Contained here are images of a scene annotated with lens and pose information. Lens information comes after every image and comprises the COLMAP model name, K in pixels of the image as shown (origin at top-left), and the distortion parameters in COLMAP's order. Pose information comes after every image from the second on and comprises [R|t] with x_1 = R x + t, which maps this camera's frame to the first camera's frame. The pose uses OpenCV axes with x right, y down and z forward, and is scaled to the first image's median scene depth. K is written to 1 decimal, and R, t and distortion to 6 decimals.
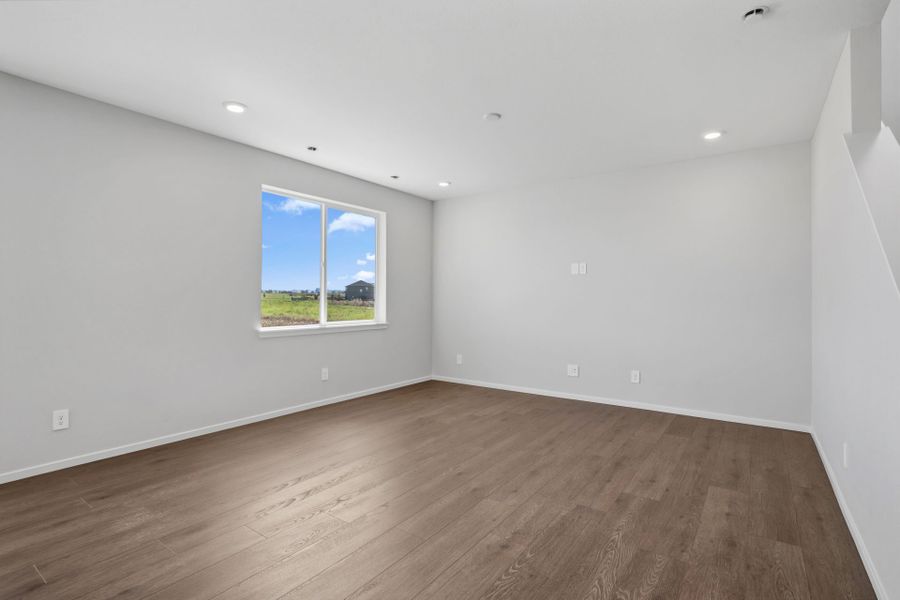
lens RADIAL K [[432.9, 0, 451.2], [0, 432.9, 295.6], [0, 0, 1]] dist [-0.000215, 0.000100]
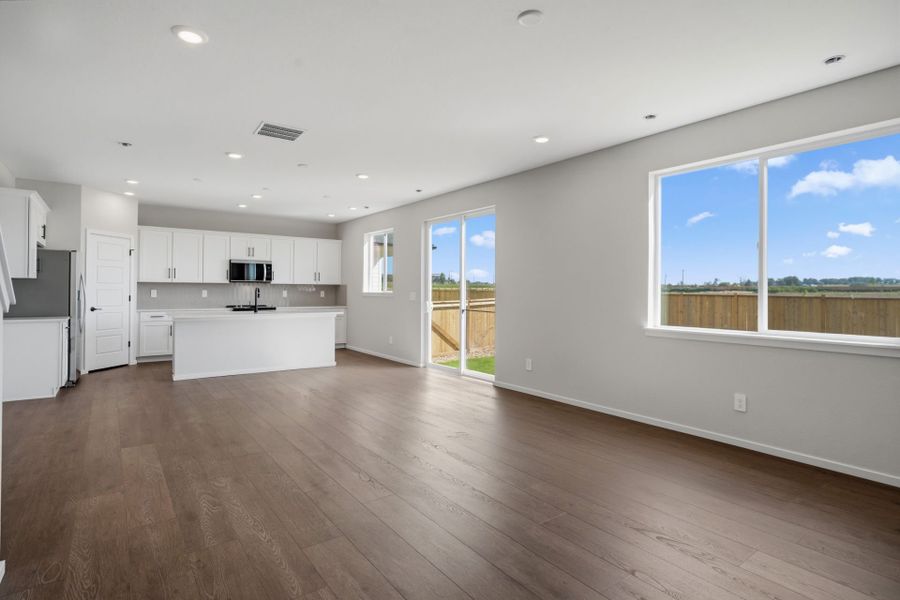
lens RADIAL K [[452.5, 0, 450.3], [0, 452.5, 298.7], [0, 0, 1]] dist [-0.022487, 0.000225]
pose [[-0.306873, 0.004777, -0.951738, 0.731612], [-0.000504, 0.999986, 0.005181, 0.013352], [0.951750, 0.002070, -0.306867, 1.035015]]
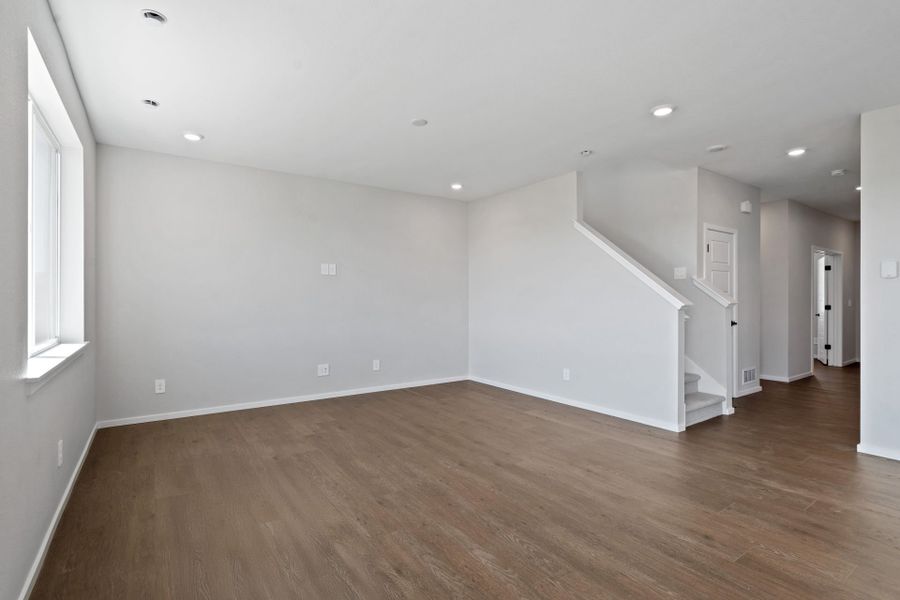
lens RADIAL K [[432.9, 0, 451.2], [0, 432.9, 295.6], [0, 0, 1]] dist [-0.000215, 0.000100]
pose [[0.339040, 0.002073, 0.940770, -0.812287], [-0.006848, 0.999977, 0.000264, -0.003163], [-0.940747, -0.006532, 0.339046, 0.547873]]
